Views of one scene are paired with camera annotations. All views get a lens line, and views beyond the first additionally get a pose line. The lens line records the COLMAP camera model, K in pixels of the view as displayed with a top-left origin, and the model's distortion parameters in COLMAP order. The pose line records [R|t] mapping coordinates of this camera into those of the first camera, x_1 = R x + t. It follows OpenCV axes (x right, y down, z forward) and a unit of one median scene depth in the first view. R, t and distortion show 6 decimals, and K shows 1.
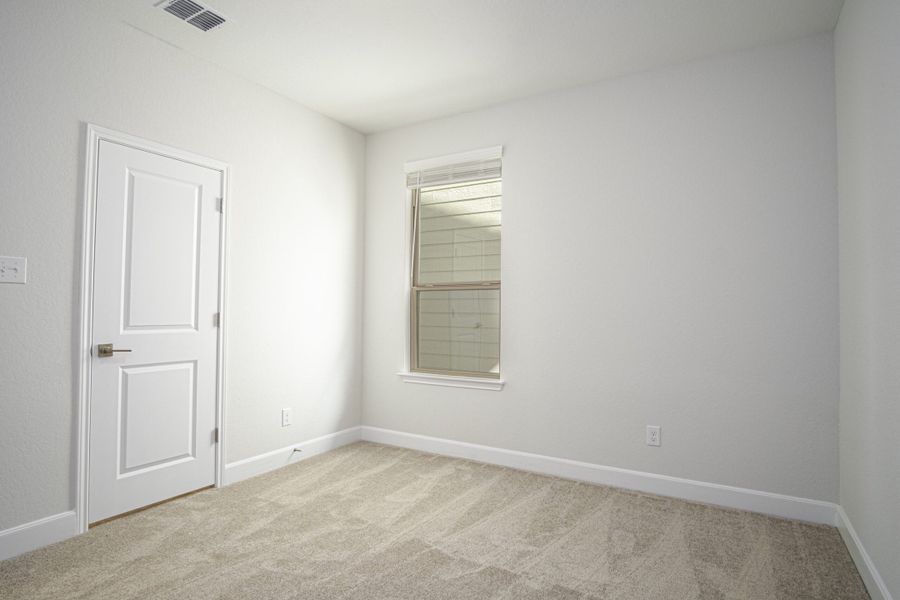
lens RADIAL K [[484.6, 0, 450.1], [0, 484.6, 287.0], [0, 0, 1]] dist [-0.030245, 0.005196]
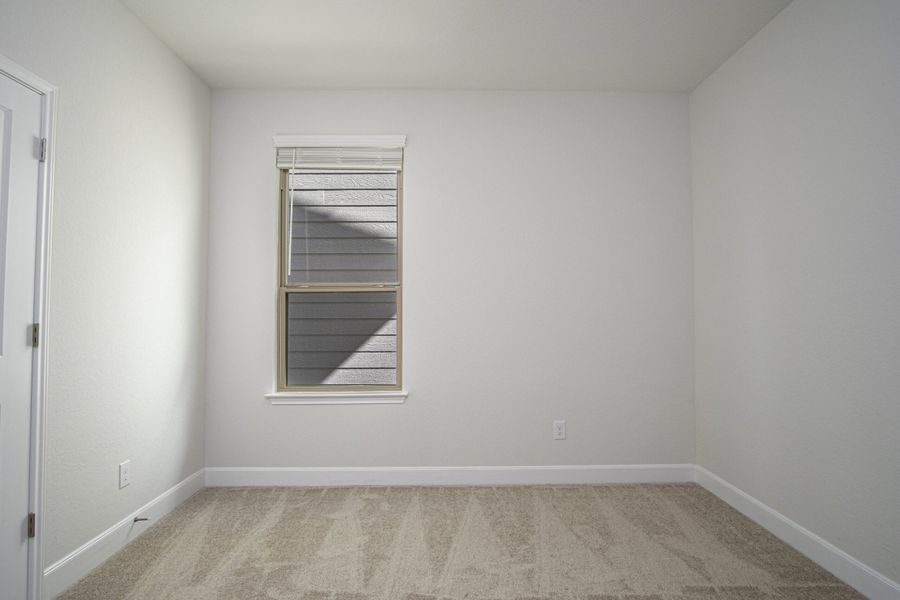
lens RADIAL K [[484.6, 0, 449.4], [0, 484.6, 289.9], [0, 0, 1]] dist [-0.030245, 0.005196]
pose [[0.850535, 0.015173, 0.525700, -0.330596], [-0.014063, 0.999882, -0.006108, 0.005965], [-0.525731, -0.002198, 0.850648, 0.197065]]
